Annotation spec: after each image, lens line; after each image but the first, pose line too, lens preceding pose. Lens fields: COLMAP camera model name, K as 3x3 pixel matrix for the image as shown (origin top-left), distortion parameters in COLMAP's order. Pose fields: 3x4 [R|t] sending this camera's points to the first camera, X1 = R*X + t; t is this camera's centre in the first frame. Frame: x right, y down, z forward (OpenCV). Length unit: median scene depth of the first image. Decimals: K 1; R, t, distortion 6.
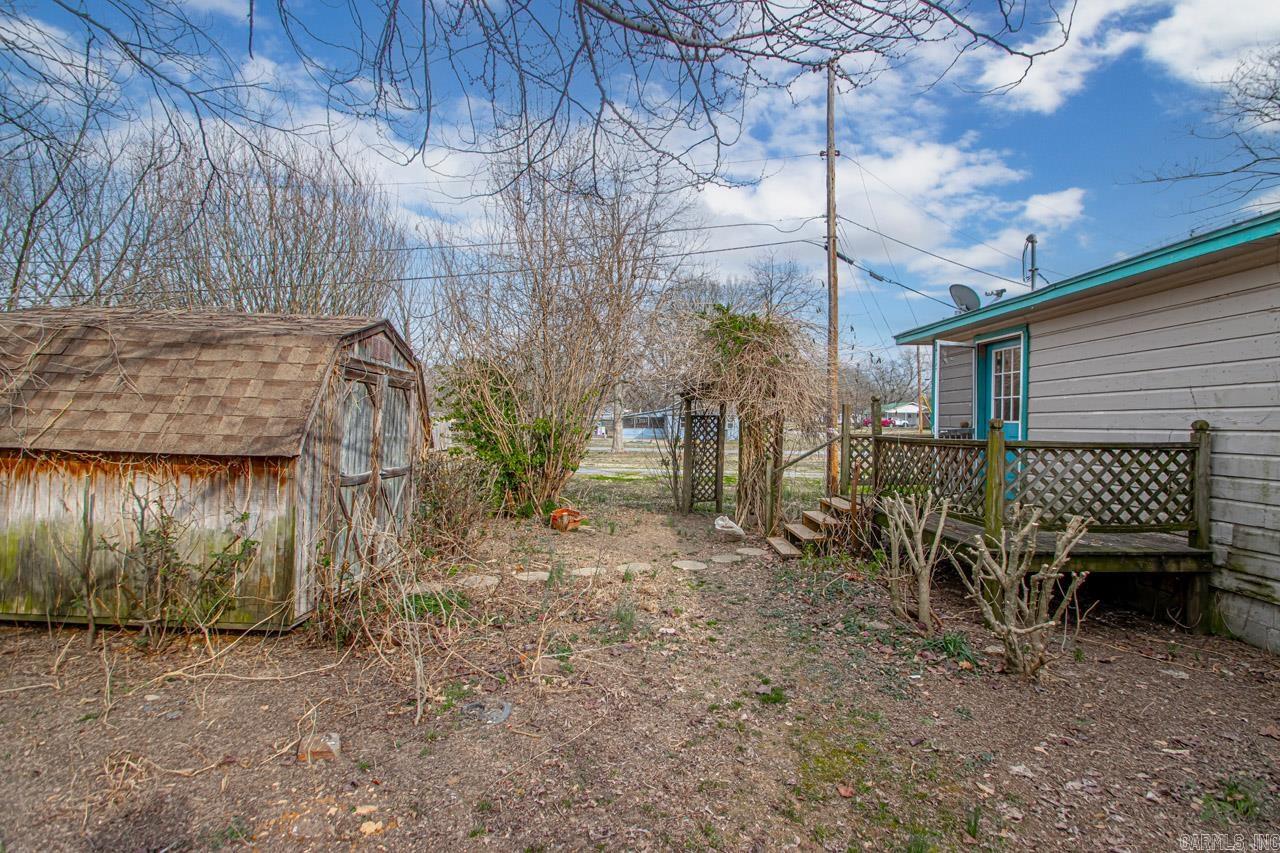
lens RADIAL K [[592.5, 0, 651.5], [0, 592.5, 426.3], [0, 0, 1]] dist [0.016676, -0.019439]
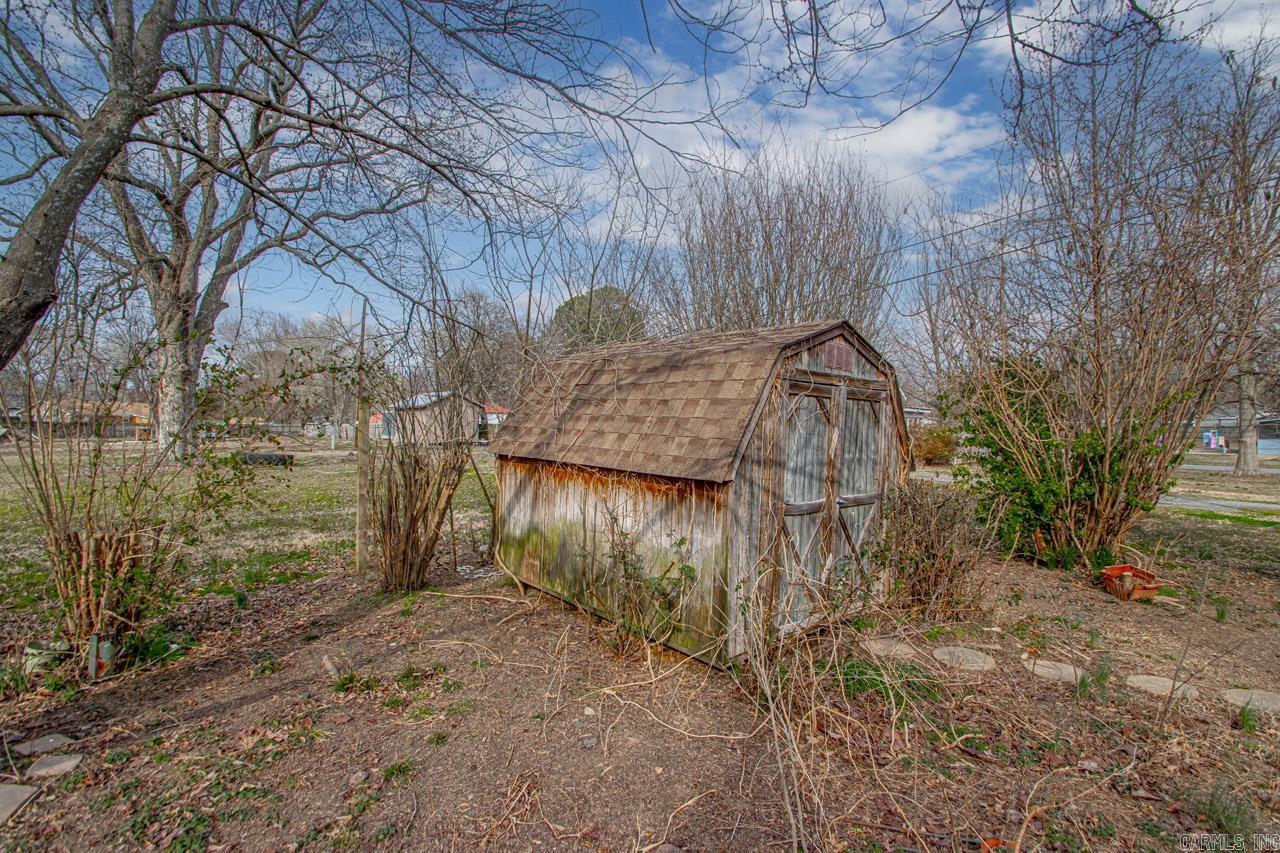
lens RADIAL K [[595.5, 0, 654.3], [0, 595.5, 427.2], [0, 0, 1]] dist [0.019458, -0.020695]
pose [[0.664464, -0.002779, -0.747316, 0.010142], [-0.004504, 0.999960, -0.007722, -0.022250], [0.747307, 0.008497, 0.664424, 0.264182]]
